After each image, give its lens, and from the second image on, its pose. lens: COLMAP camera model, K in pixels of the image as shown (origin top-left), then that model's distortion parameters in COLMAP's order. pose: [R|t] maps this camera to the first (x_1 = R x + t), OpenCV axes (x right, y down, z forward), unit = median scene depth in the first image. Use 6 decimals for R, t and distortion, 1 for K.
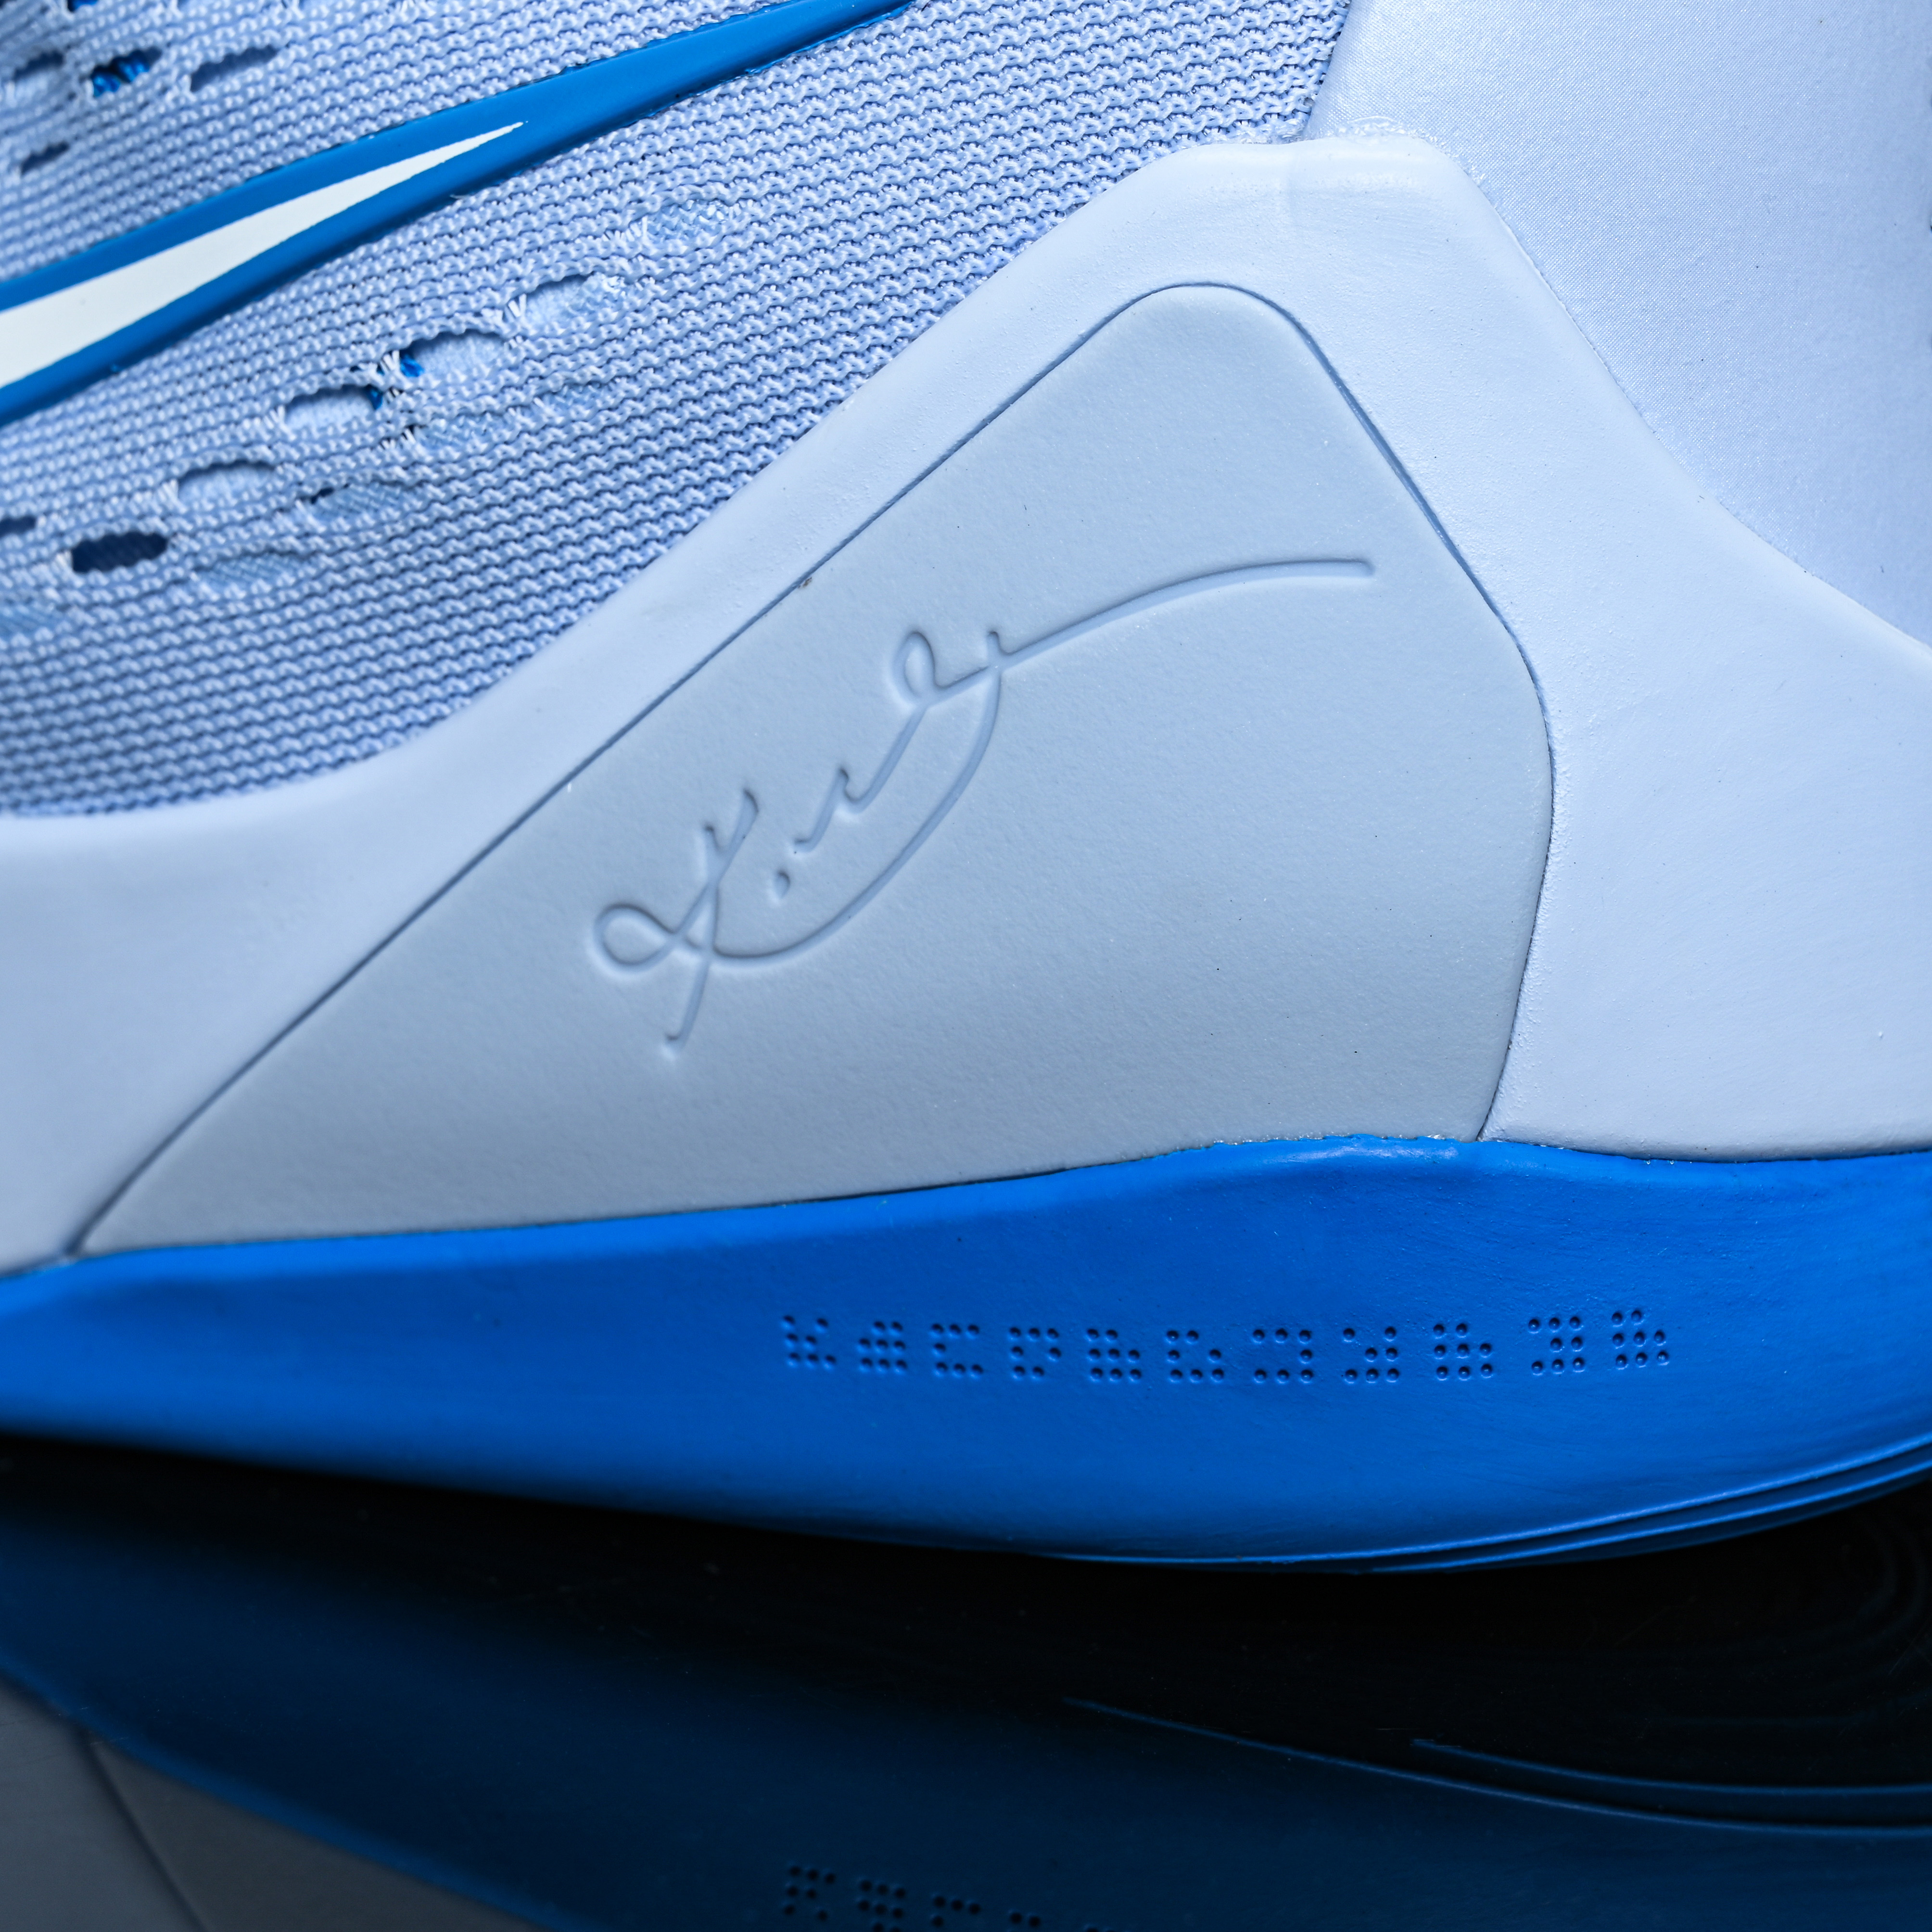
lens RADIAL K [[6409.6, 0, 969.8], [0, 6409.6, 973.0], [0, 0, 1]] dist [0.016255, 0.000000]
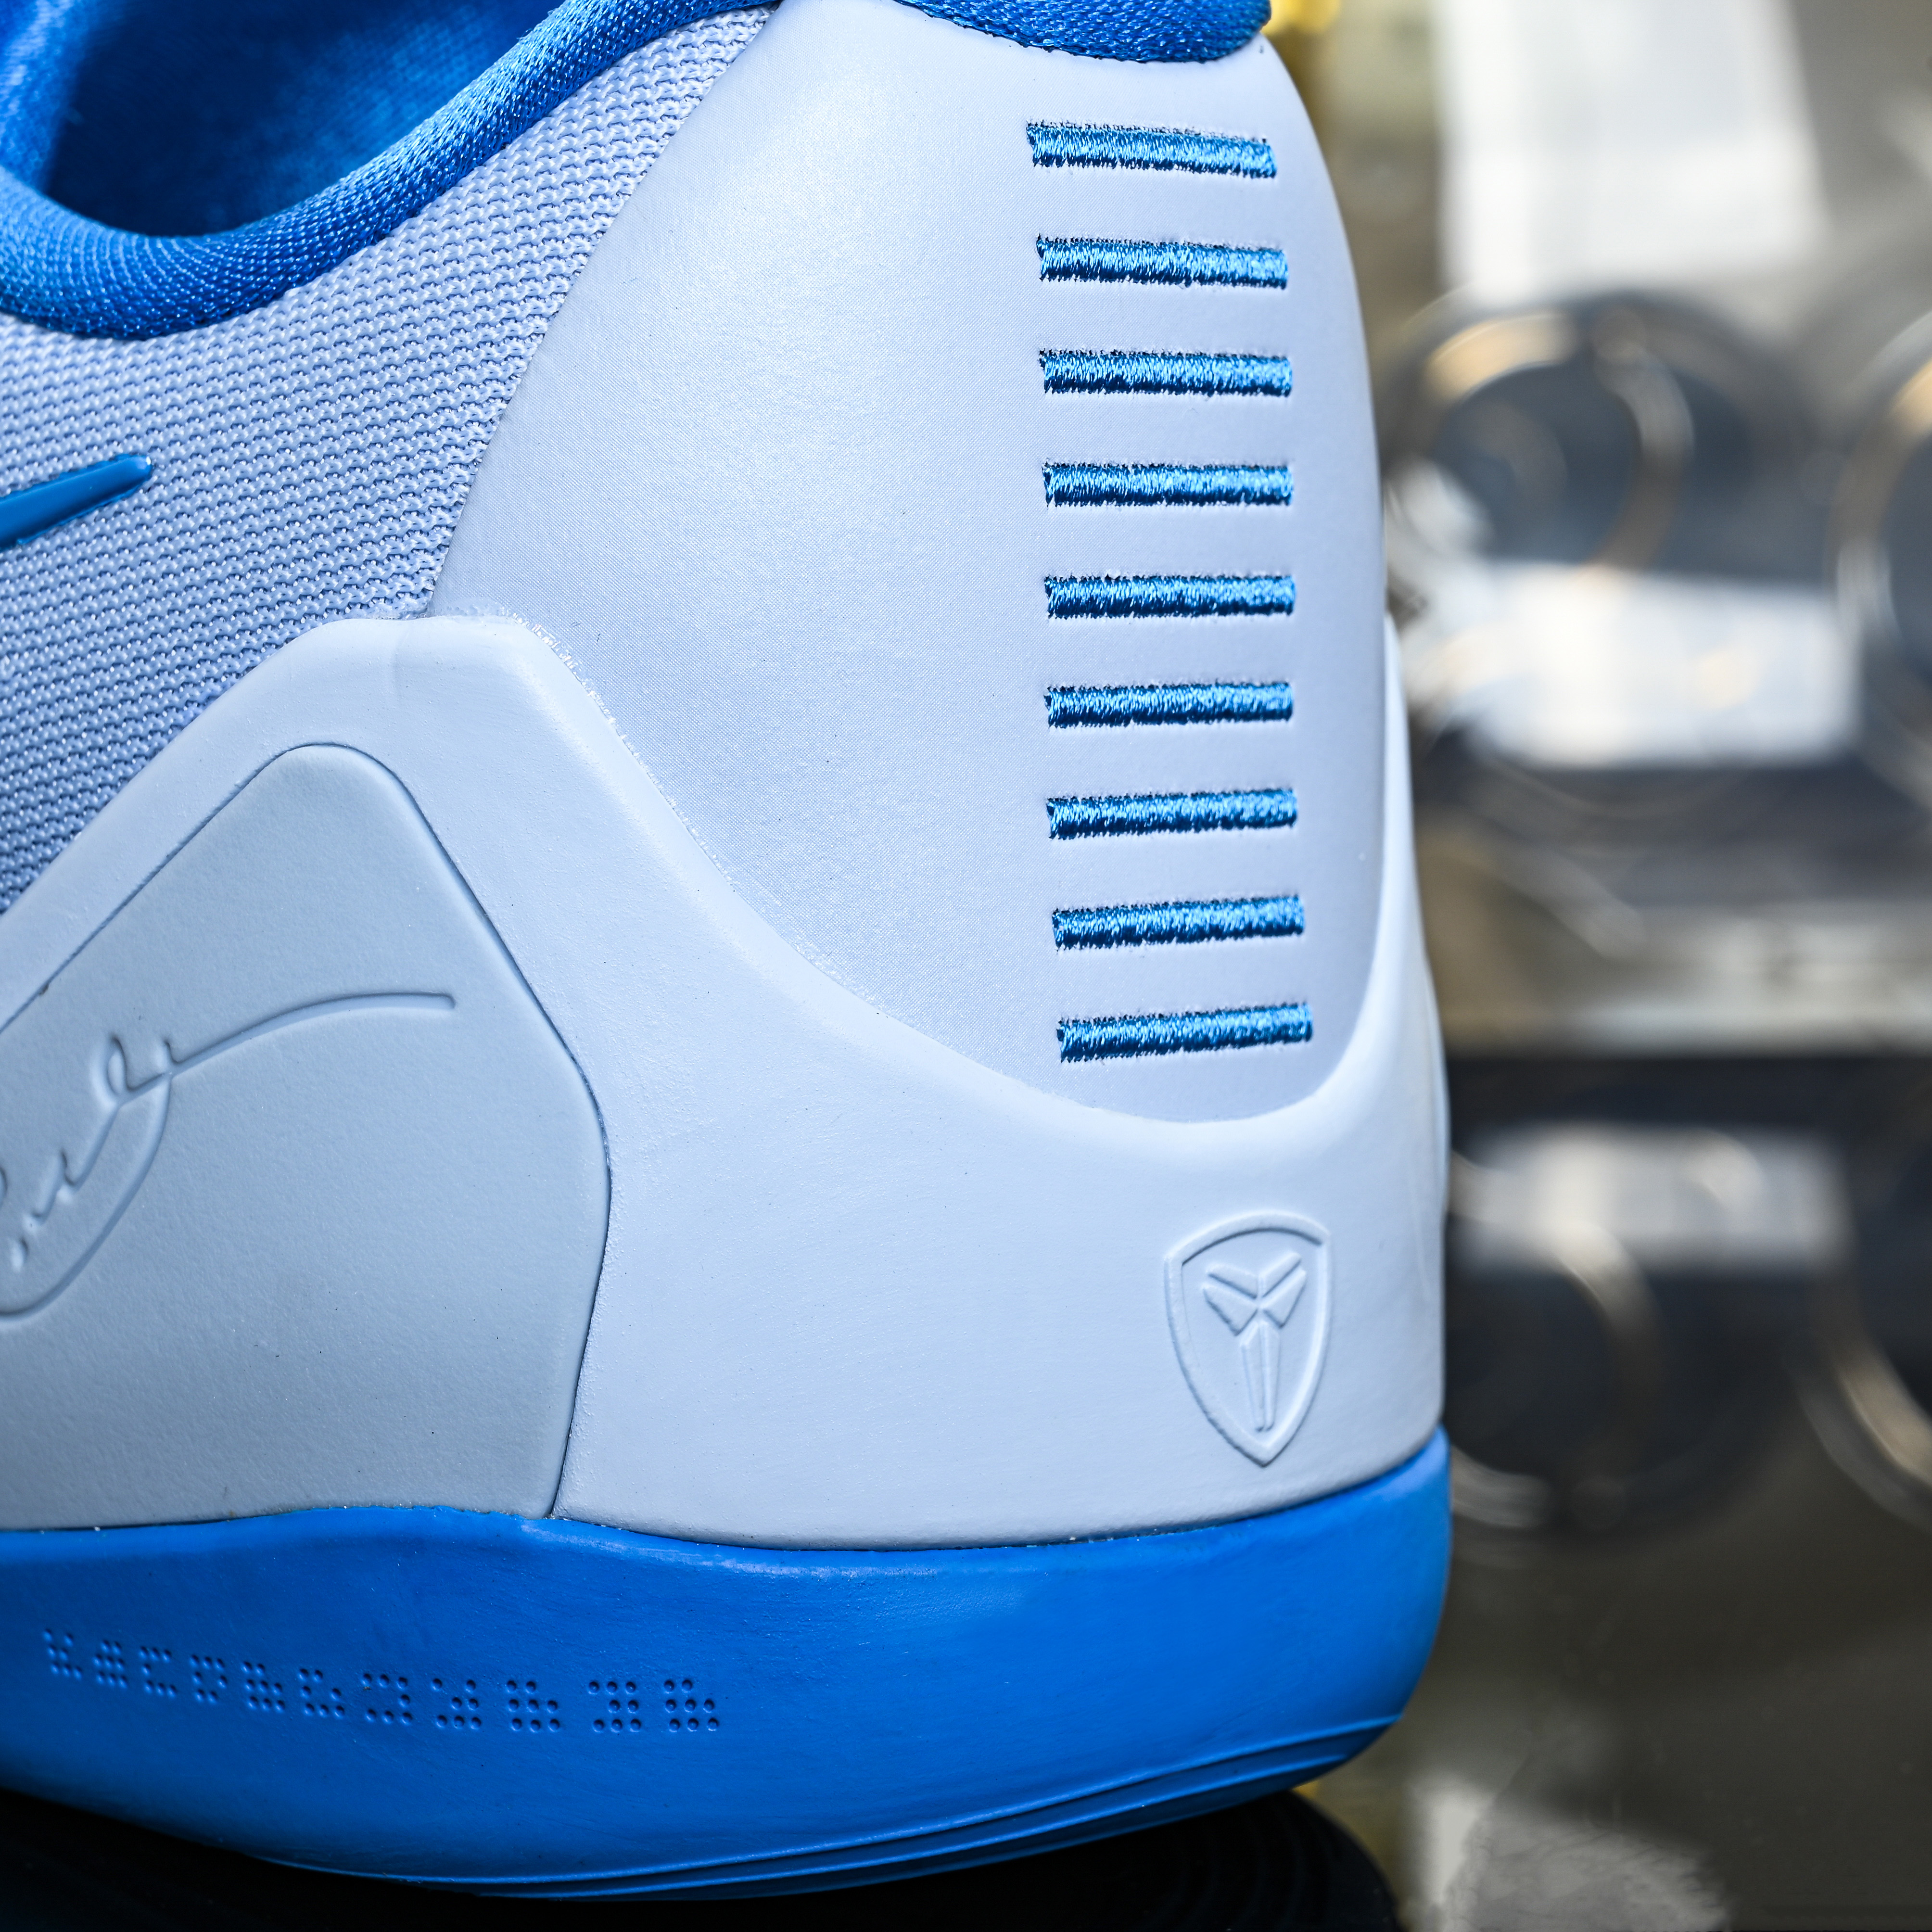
lens RADIAL K [[6409.6, 0, 962.2], [0, 6409.6, 959.8], [0, 0, 1]] dist [0.016255, 0.000000]
pose [[0.949238, 0.035814, -0.312515, 0.489823], [-0.037500, 0.999296, 0.000617, -0.073683], [0.312317, 0.011134, 0.949913, -0.033855]]
